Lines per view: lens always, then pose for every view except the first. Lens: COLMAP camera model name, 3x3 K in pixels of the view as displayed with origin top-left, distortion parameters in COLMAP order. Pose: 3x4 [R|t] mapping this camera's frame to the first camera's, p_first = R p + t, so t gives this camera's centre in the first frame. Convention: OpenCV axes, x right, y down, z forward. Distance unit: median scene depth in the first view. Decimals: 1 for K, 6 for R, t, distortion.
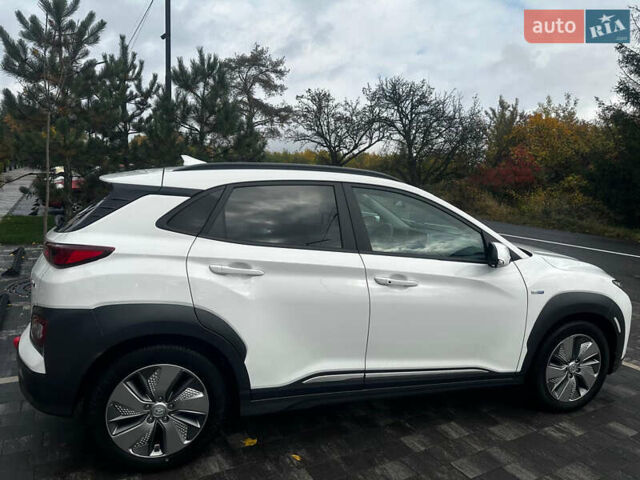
lens RADIAL K [[453.3, 0, 318.3], [0, 453.3, 239.6], [0, 0, 1]] dist [0.039495, -0.057152]
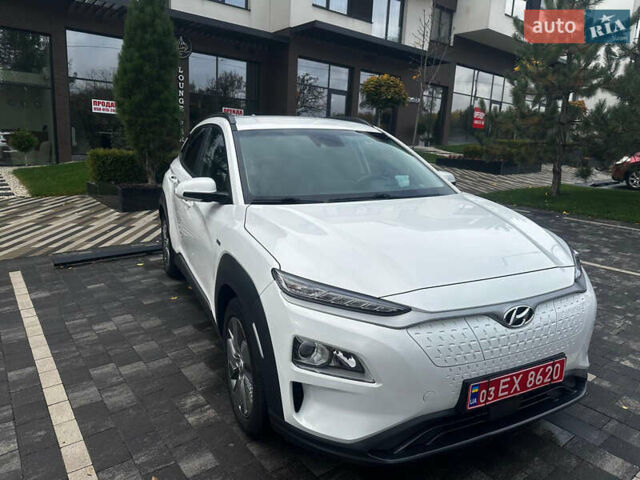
lens RADIAL K [[453.3, 0, 318.3], [0, 453.3, 239.6], [0, 0, 1]] dist [0.039495, -0.057152]
pose [[0.117953, 0.176476, -0.977212, 1.388957], [-0.139617, 0.977254, 0.159631, -0.052657], [0.983155, 0.117606, 0.139909, 1.113033]]
